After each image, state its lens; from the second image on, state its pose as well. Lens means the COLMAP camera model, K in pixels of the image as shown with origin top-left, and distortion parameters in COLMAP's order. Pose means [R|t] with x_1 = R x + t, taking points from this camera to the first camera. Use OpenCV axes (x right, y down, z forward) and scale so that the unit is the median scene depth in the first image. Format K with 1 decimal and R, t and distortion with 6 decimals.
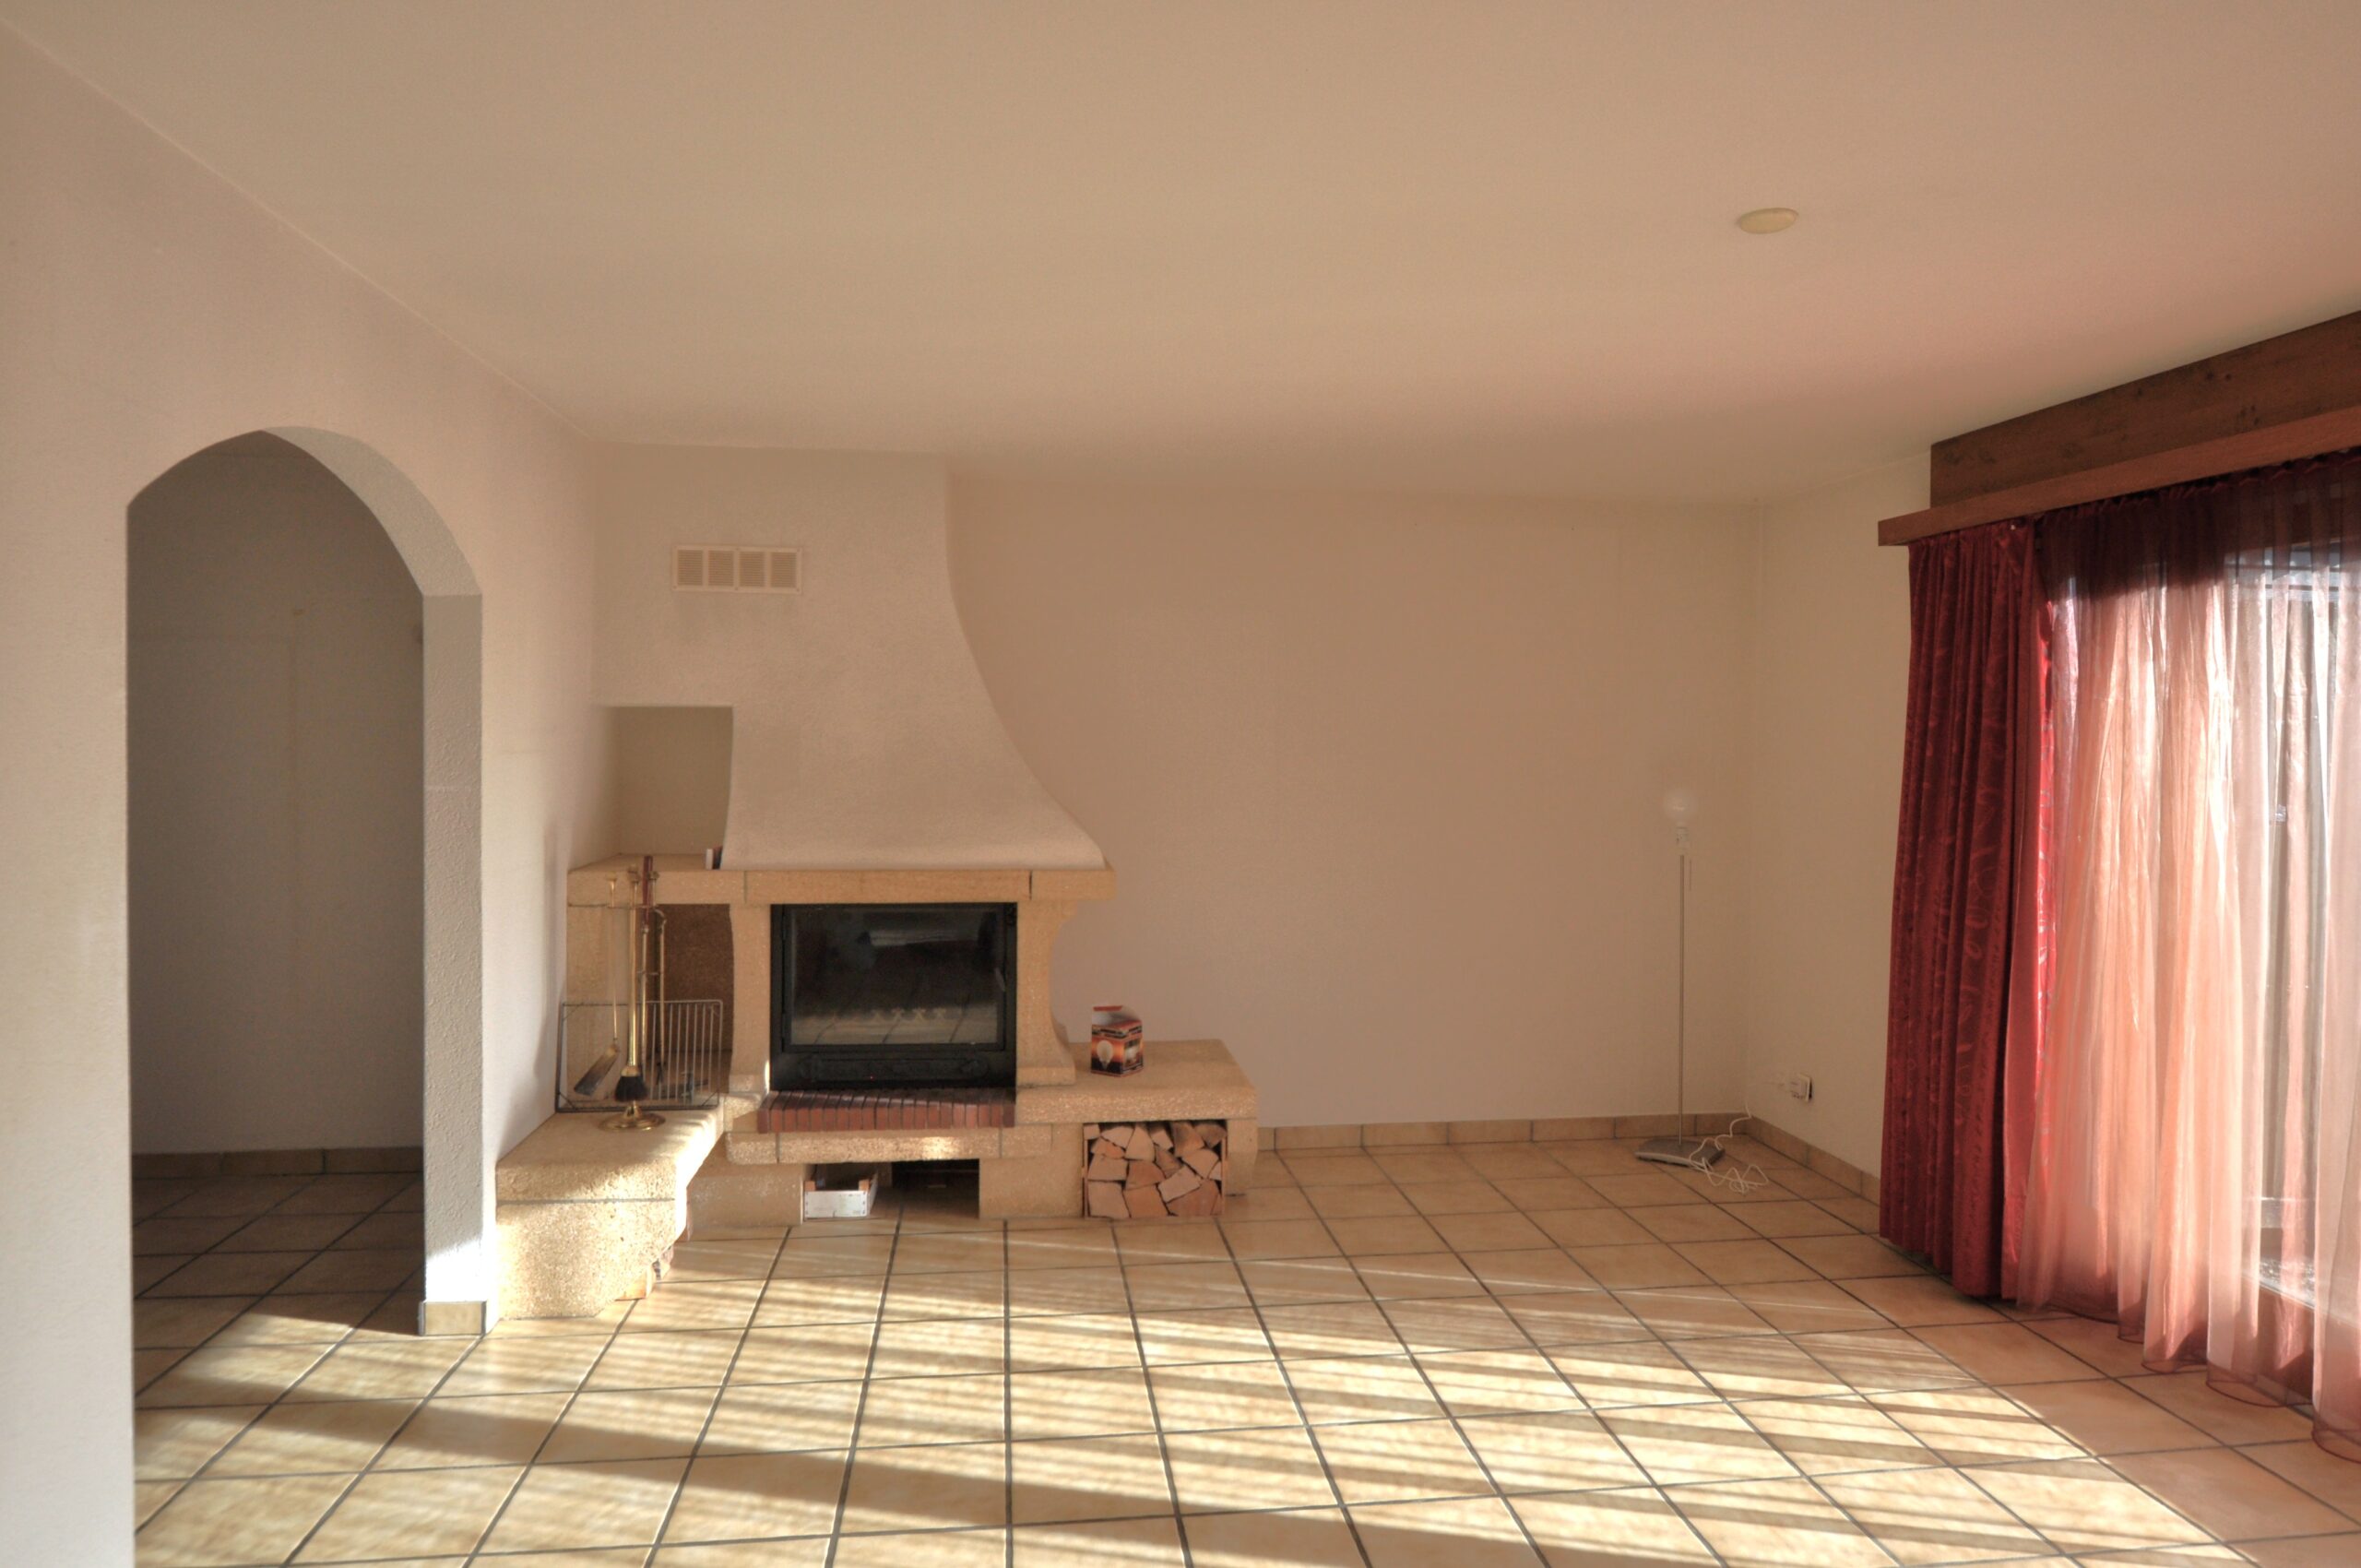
lens RADIAL K [[1404.9, 0, 1181.5], [0, 1404.9, 785.3], [0, 0, 1]] dist [0.002306, 0.003257]
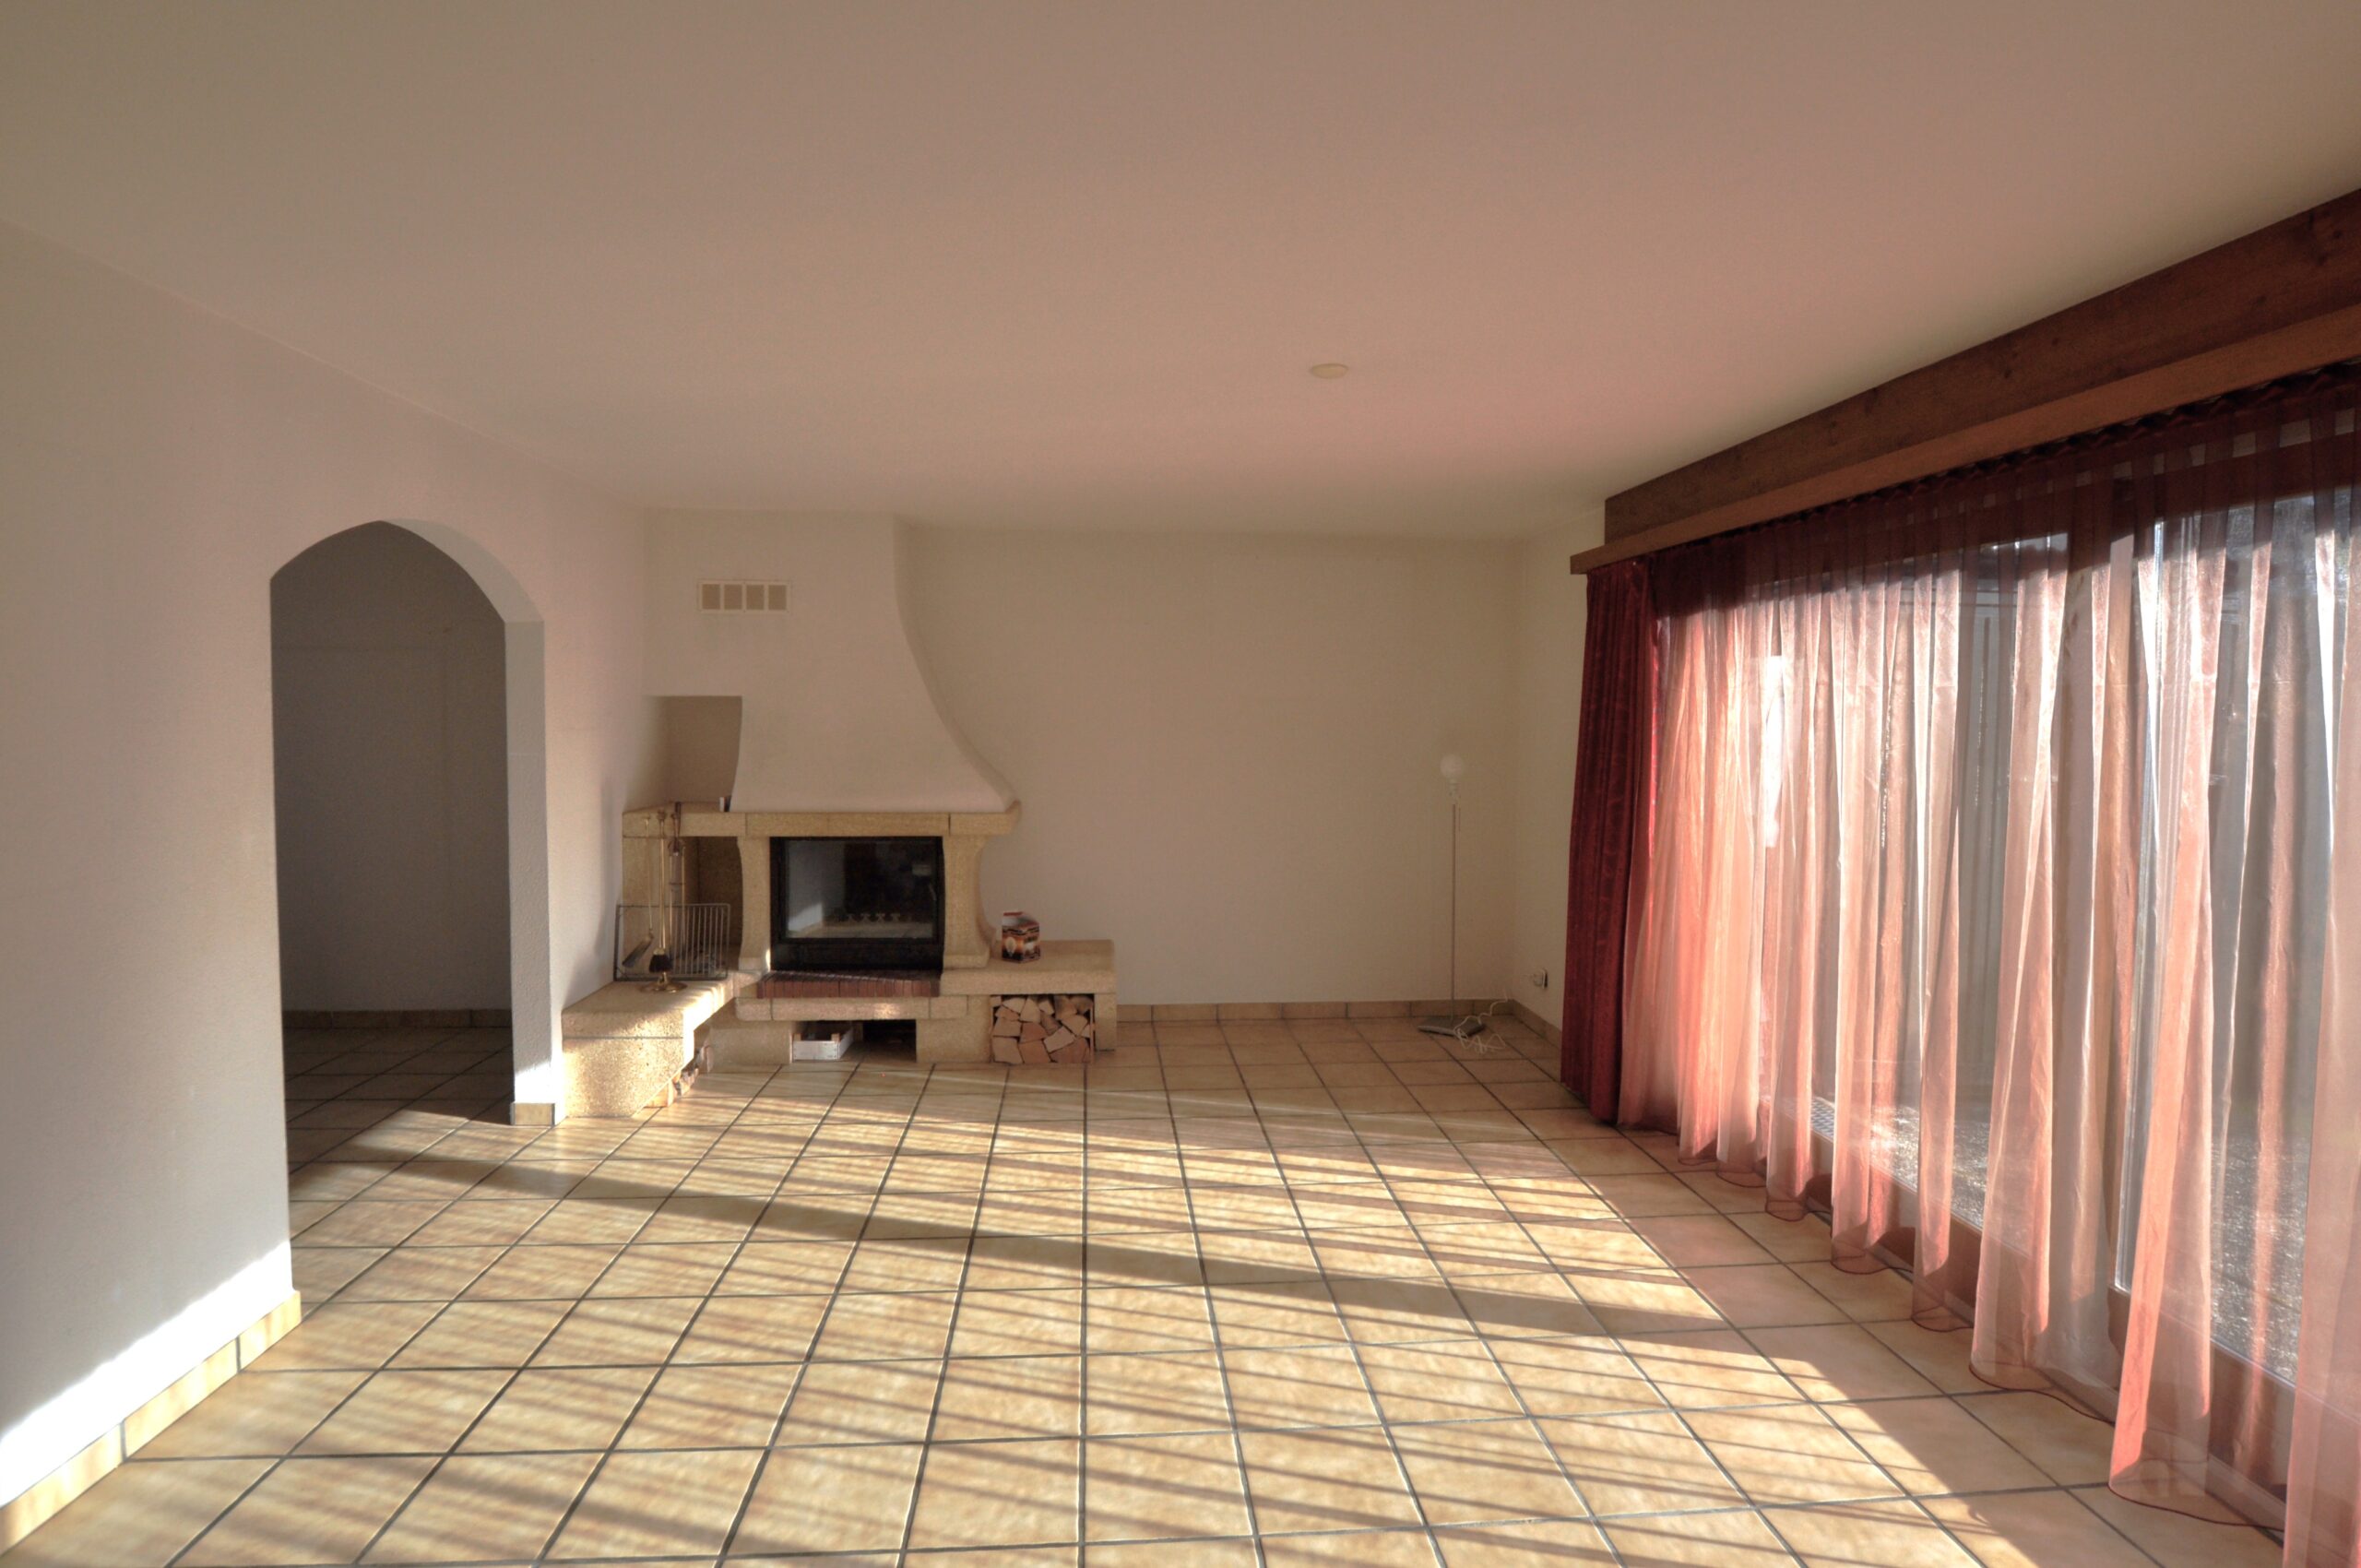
lens RADIAL K [[1176.9, 0, 1178.3], [0, 1176.9, 782.9], [0, 0, 1]] dist [-0.001236, -0.000154]
pose [[0.998388, 0.000813, -0.056759, 0.215685], [0.000607, 0.999687, 0.025000, 0.001702], [0.056762, -0.024994, 0.998075, -0.173797]]
